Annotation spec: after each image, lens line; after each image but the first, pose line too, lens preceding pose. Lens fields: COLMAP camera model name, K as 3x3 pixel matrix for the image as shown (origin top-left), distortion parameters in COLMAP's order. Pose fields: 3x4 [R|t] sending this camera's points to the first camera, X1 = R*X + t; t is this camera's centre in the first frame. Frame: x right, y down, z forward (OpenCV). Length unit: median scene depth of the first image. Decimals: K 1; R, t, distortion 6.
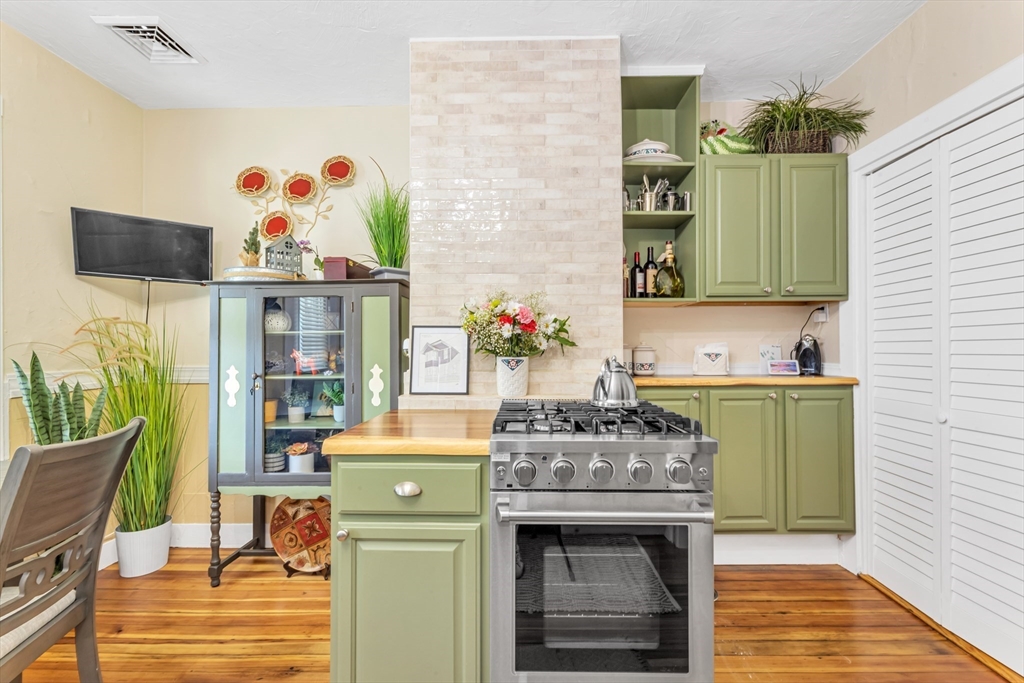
lens RADIAL K [[416.6, 0, 514.7], [0, 416.6, 345.0], [0, 0, 1]] dist [0.000973, -0.000934]
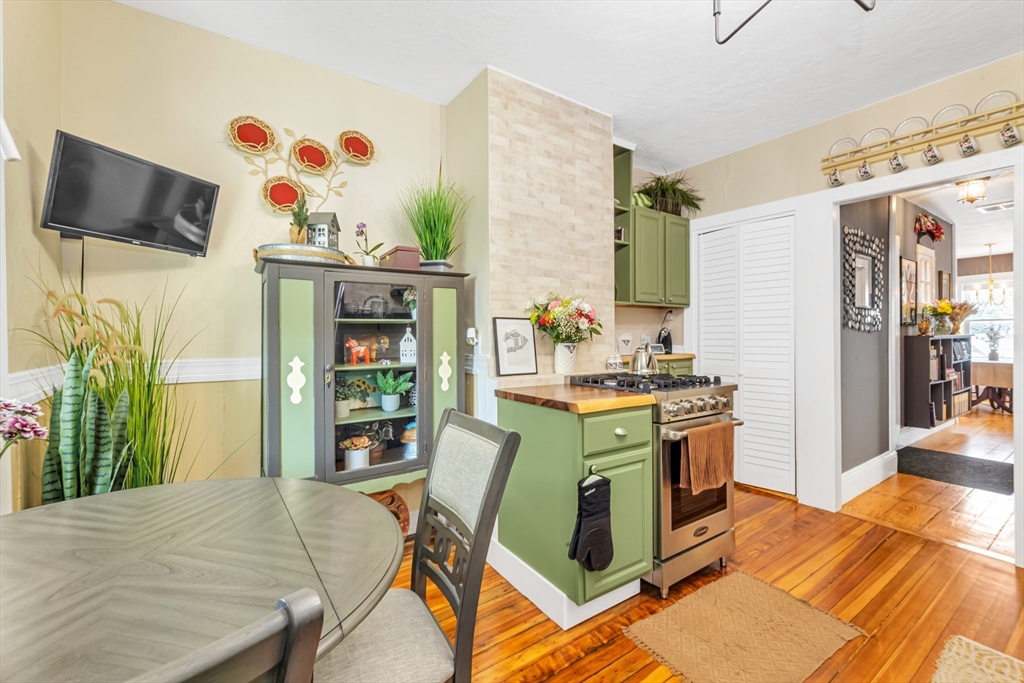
lens RADIAL K [[464.9, 0, 506.6], [0, 464.9, 334.6], [0, 0, 1]] dist [-0.000510, -0.000220]
pose [[0.799548, 0.001349, 0.600601, -0.978058], [-0.002265, 0.999997, 0.000770, 0.001067], [-0.600598, -0.001976, 0.799549, -0.048755]]
